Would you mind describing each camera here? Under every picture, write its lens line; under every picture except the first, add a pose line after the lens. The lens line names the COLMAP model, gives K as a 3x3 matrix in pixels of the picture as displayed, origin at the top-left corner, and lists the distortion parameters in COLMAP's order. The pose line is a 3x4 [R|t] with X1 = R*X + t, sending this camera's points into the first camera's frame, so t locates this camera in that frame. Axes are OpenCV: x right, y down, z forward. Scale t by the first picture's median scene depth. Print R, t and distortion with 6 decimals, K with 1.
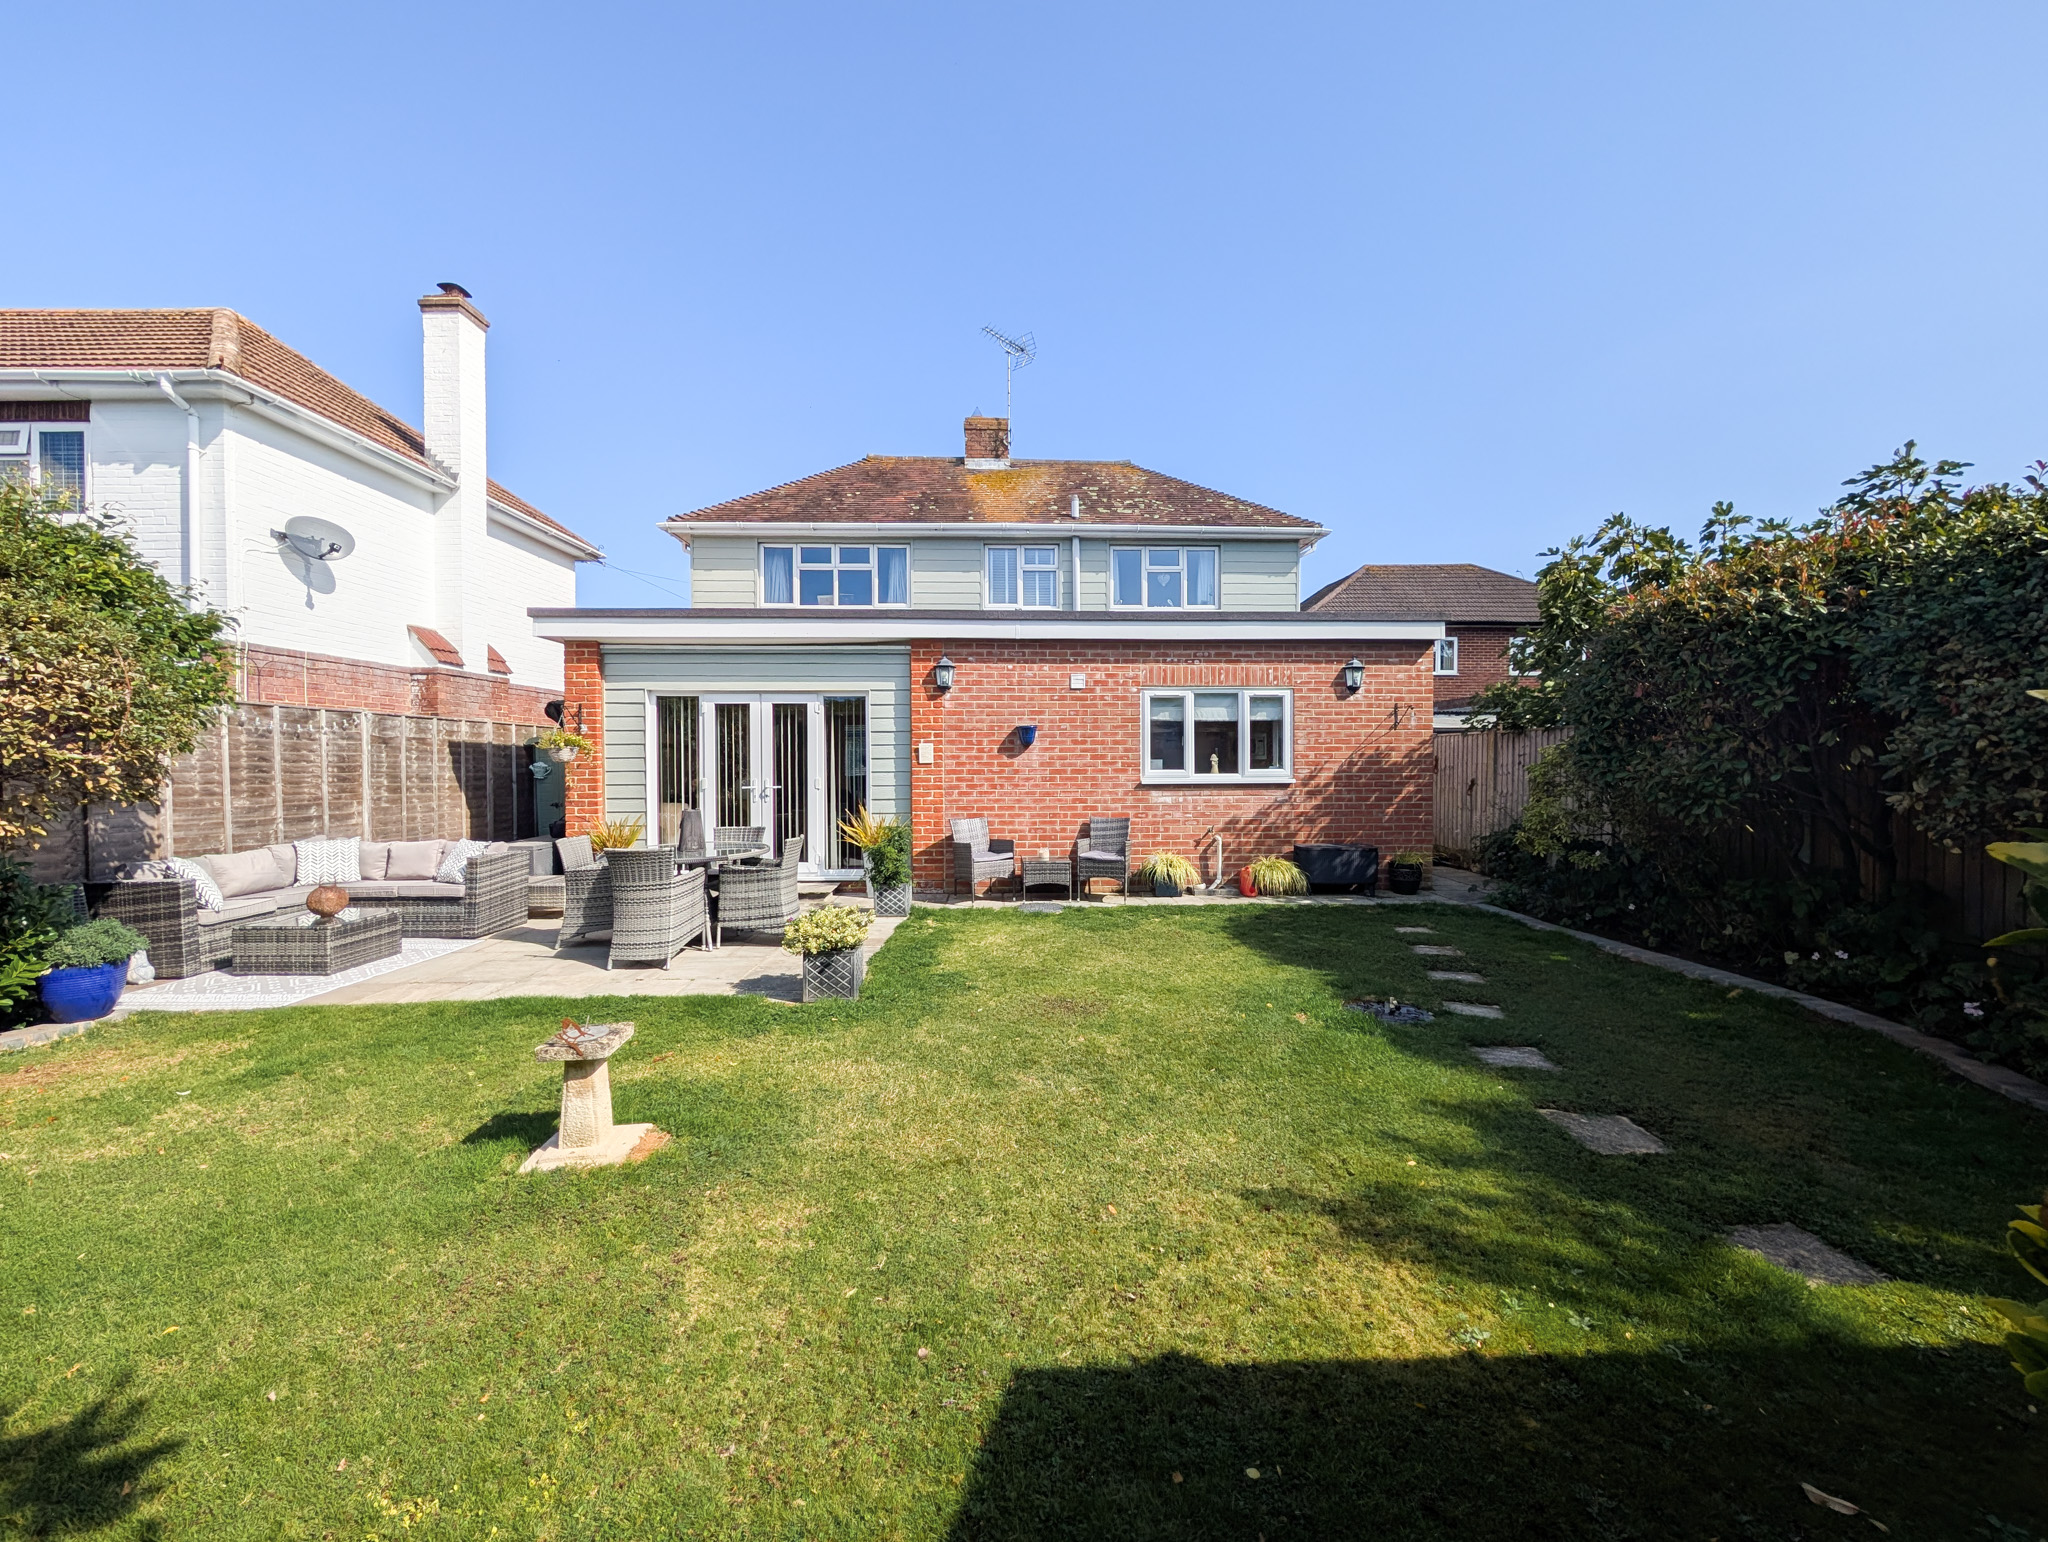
lens RADIAL K [[772.4, 0, 1028.3], [0, 772.4, 775.7], [0, 0, 1]] dist [-0.004354, 0.000181]
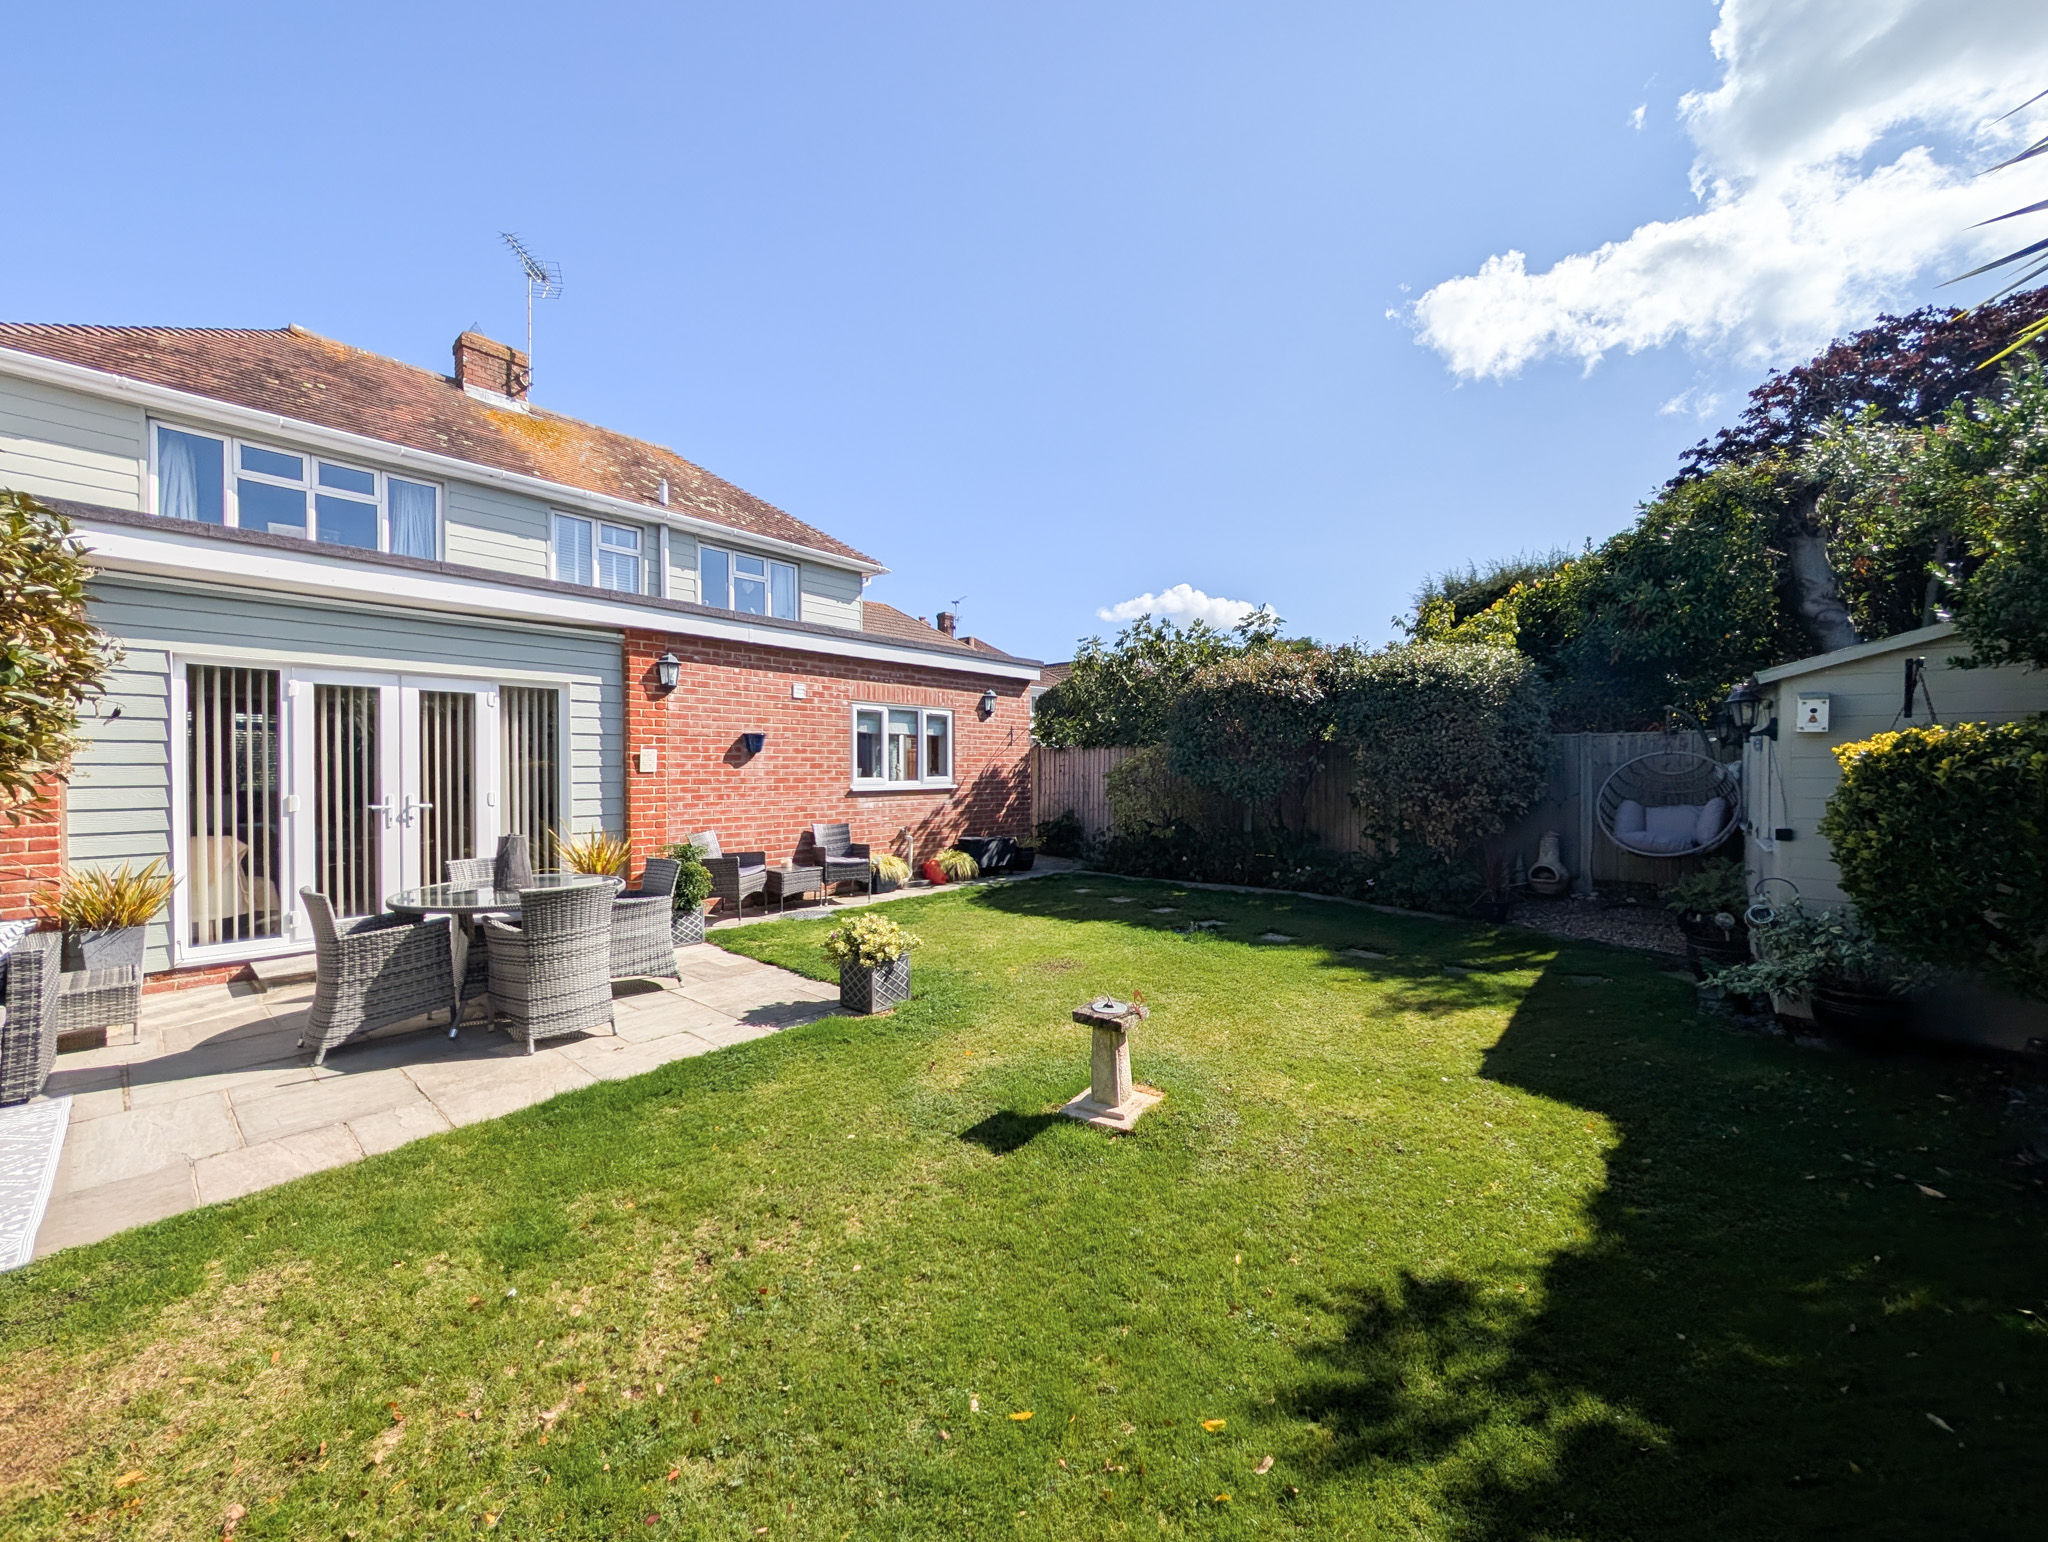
lens RADIAL K [[772.4, 0, 1028.3], [0, 772.4, 775.7], [0, 0, 1]] dist [-0.004354, 0.000181]
pose [[0.677429, -0.004916, 0.735572, -0.477018], [0.011579, 0.999925, -0.003981, -0.003757], [-0.735497, 0.011214, 0.677435, 0.093333]]
